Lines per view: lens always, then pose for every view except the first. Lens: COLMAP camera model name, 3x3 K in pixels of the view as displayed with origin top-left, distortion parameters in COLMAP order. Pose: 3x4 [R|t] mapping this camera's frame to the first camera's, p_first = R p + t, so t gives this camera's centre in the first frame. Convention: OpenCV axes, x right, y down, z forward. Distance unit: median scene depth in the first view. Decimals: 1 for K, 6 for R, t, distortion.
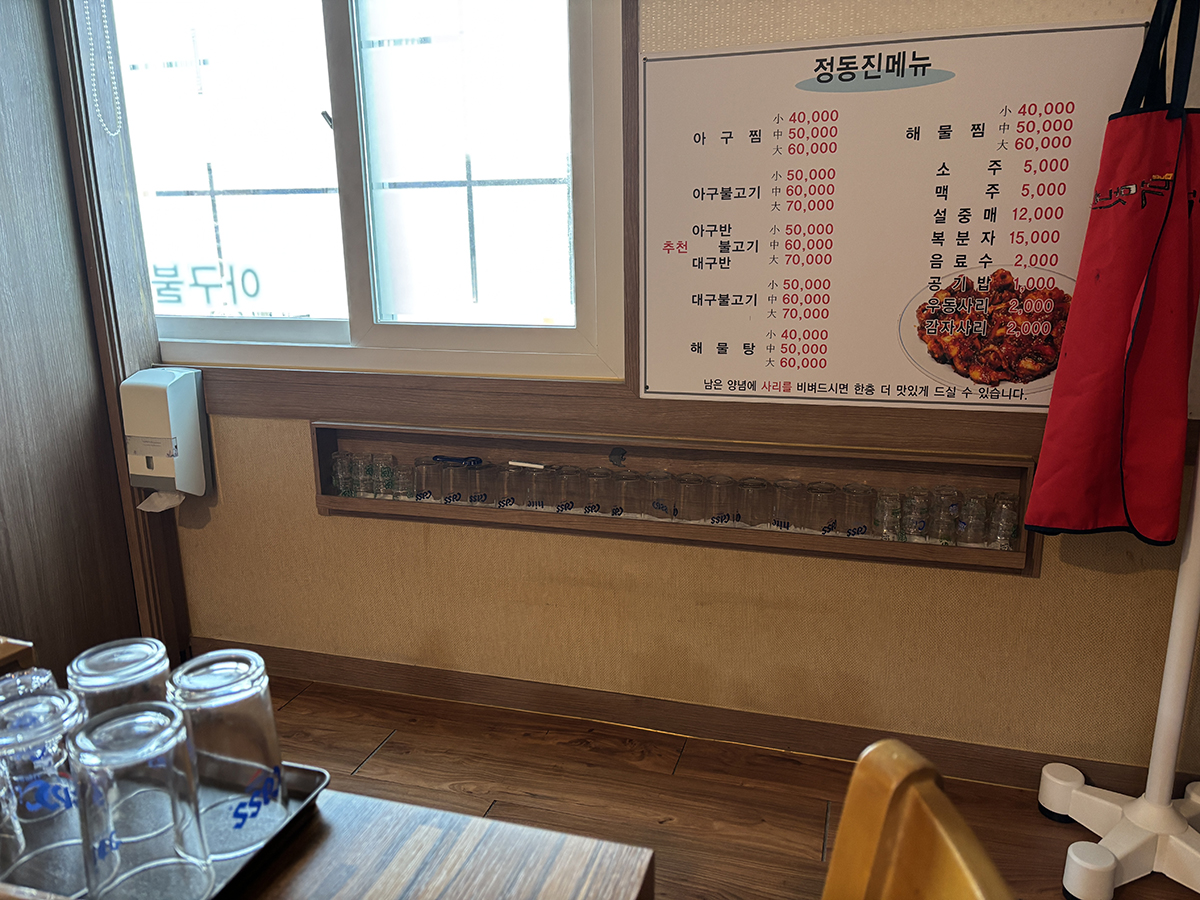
lens RADIAL K [[920.3, 0, 597.0], [0, 920.3, 465.6], [0, 0, 1]] dist [0.024776, -0.015109]
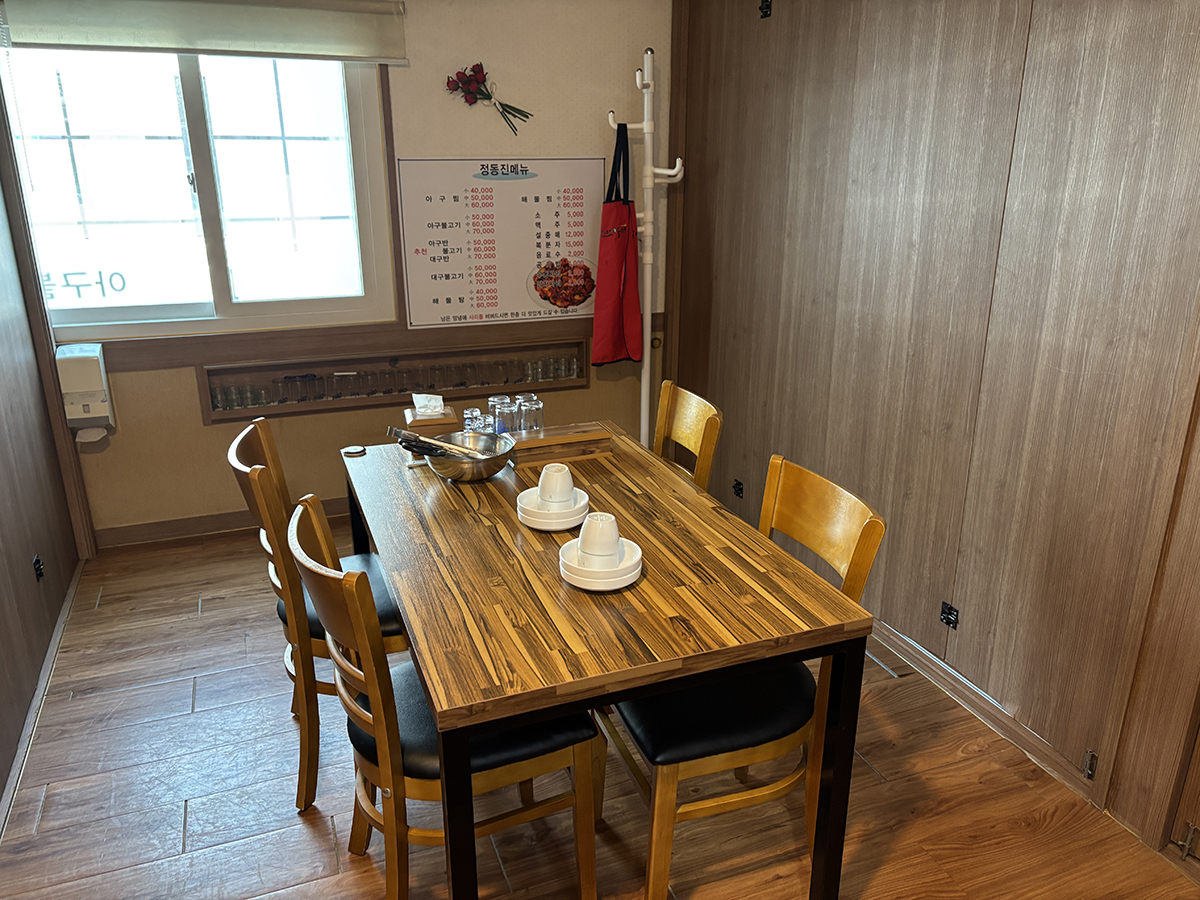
lens RADIAL K [[920.3, 0, 591.8], [0, 920.3, 459.9], [0, 0, 1]] dist [0.024776, -0.015109]
pose [[0.778987, -0.187612, 0.598315, -0.965760], [0.143183, 0.982202, 0.121568, 0.016904], [-0.610474, -0.009031, 0.791985, -0.866489]]
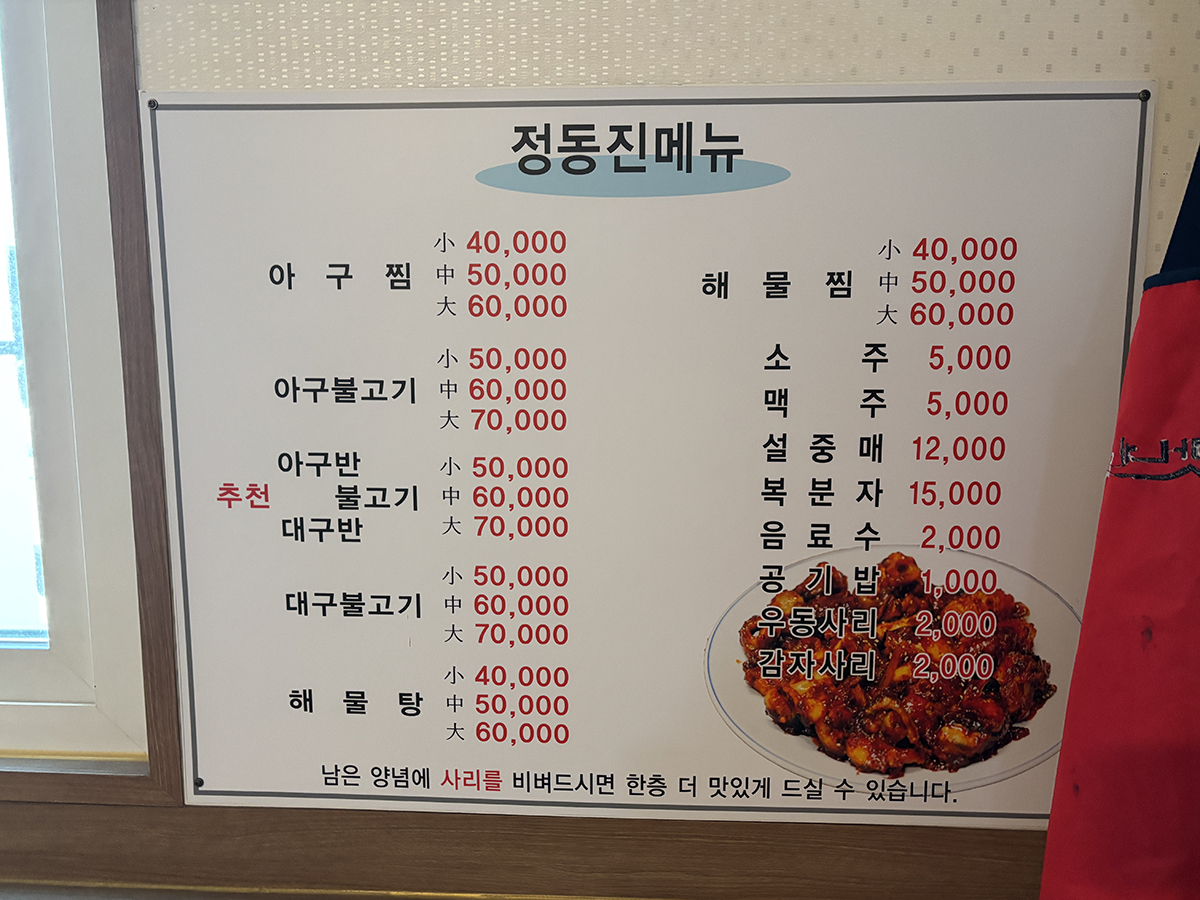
lens RADIAL K [[920.3, 0, 598.1], [0, 920.3, 451.8], [0, 0, 1]] dist [0.024776, -0.015109]
pose [[0.967169, -0.023823, 0.253014, 0.149952], [0.049169, 0.994326, -0.094331, -0.219538], [-0.249331, 0.103675, 0.962853, 0.533612]]
